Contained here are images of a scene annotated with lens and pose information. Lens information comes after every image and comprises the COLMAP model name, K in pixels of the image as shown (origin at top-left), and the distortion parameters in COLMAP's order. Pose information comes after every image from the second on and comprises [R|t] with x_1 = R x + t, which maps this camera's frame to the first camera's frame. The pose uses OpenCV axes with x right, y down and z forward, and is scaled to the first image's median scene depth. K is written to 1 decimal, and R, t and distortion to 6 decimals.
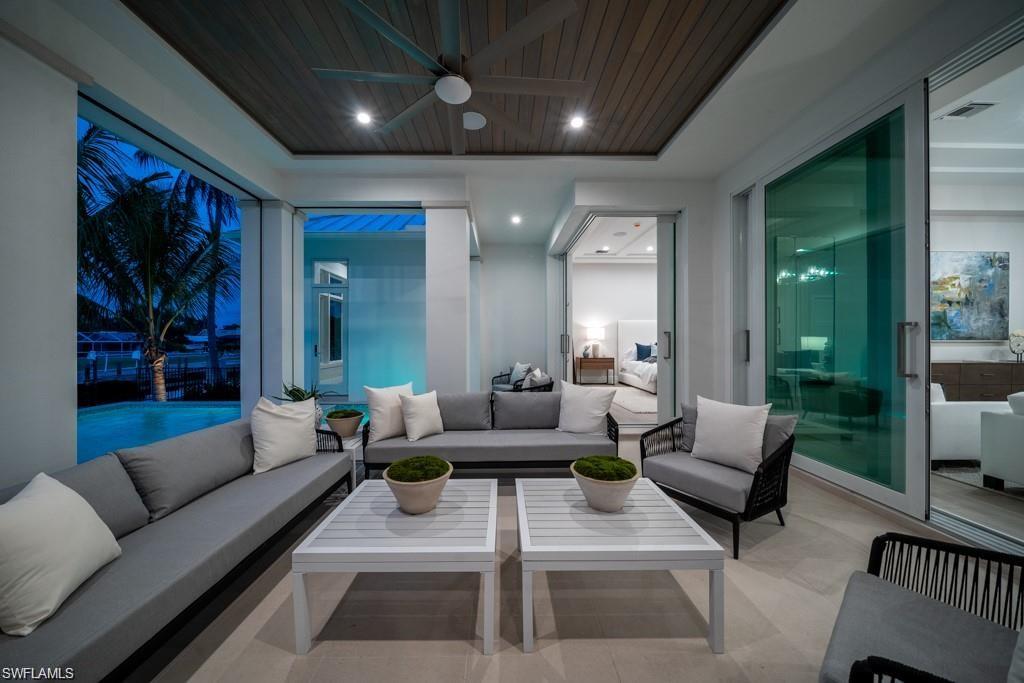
lens RADIAL K [[354.4, 0, 509.2], [0, 354.4, 343.7], [0, 0, 1]] dist [-0.000593, -0.000016]
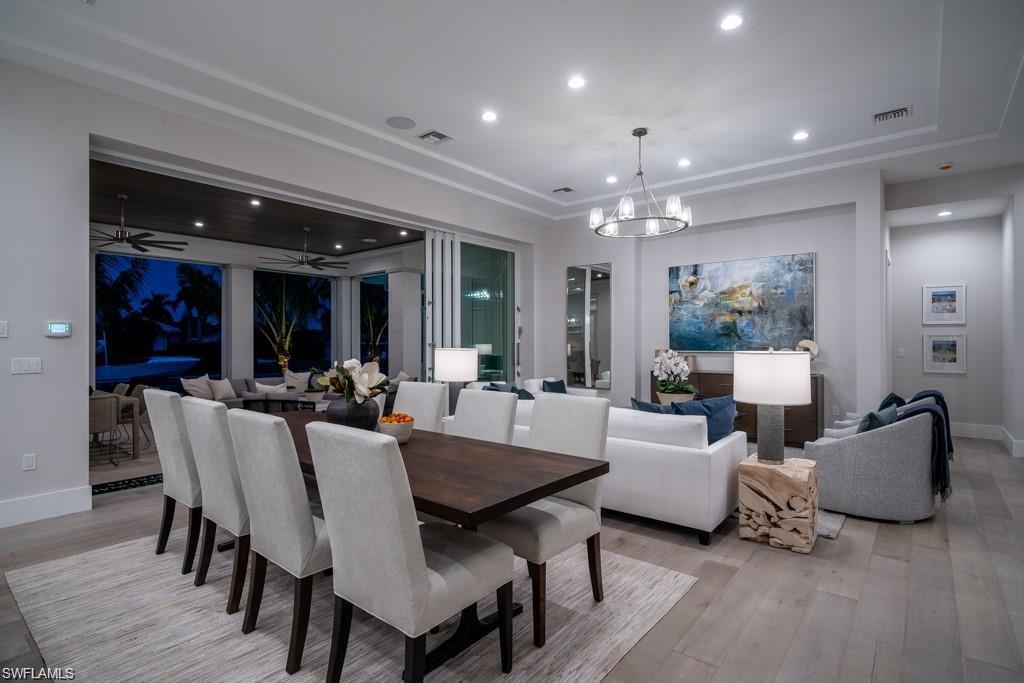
lens RADIAL K [[505.7, 0, 511.9], [0, 505.7, 342.1], [0, 0, 1]] dist [0.000304, 0.000008]
pose [[0.764289, -0.002241, -0.644870, 1.657404], [-0.000571, 0.999991, -0.004153, -0.027949], [0.644874, 0.003543, 0.764281, -0.462016]]
